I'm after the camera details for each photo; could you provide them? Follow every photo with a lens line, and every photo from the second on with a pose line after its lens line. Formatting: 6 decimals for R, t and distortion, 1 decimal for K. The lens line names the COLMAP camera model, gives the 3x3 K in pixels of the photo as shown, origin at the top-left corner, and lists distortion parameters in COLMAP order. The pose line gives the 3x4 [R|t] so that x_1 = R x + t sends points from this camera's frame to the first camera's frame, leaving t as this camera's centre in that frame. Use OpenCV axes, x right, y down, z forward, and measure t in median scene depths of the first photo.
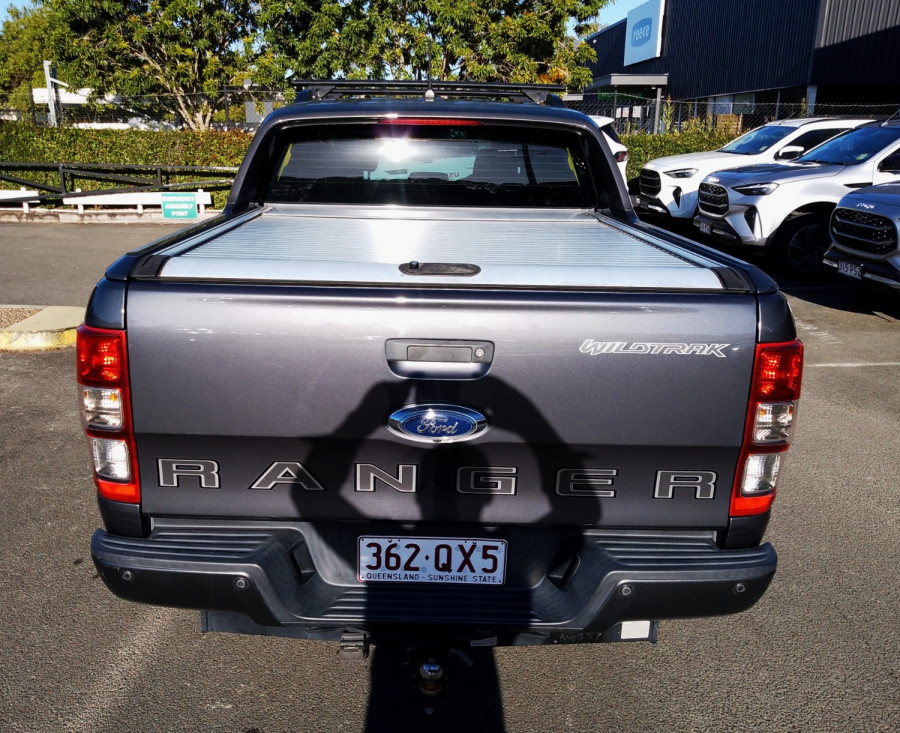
lens RADIAL K [[768.0, 0, 406.9], [0, 768.0, 367.4], [0, 0, 1]] dist [-0.004001, 0.002517]
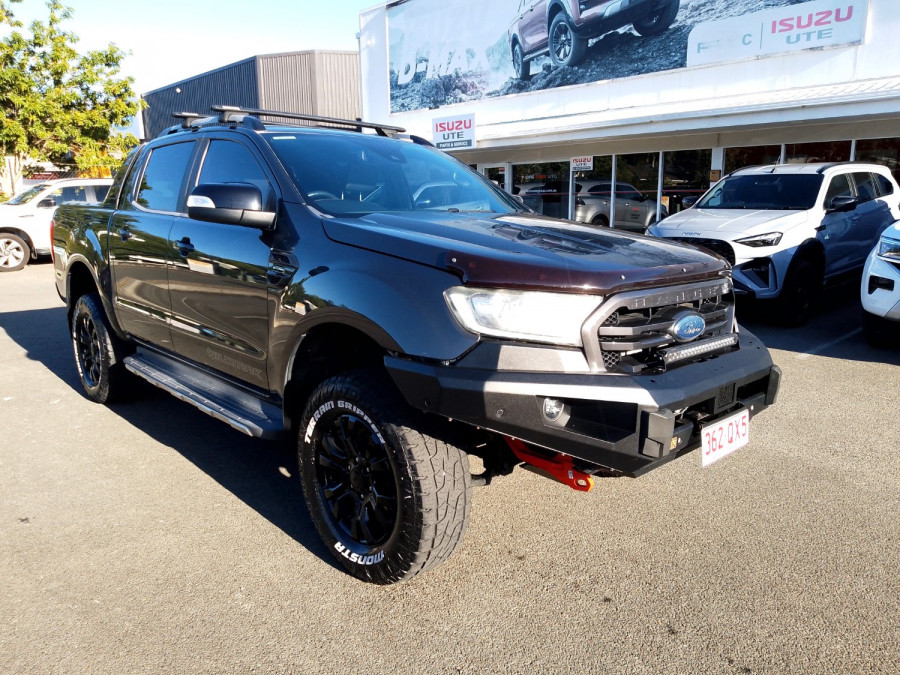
lens RADIAL K [[666.0, 0, 451.2], [0, 666.0, 333.8], [0, 0, 1]] dist [-0.001407, -0.002464]
pose [[0.725912, -0.149385, 0.671369, -0.251240], [0.213259, 0.976906, -0.013215, 0.111156], [-0.653891, 0.152769, 0.741005, -0.308643]]
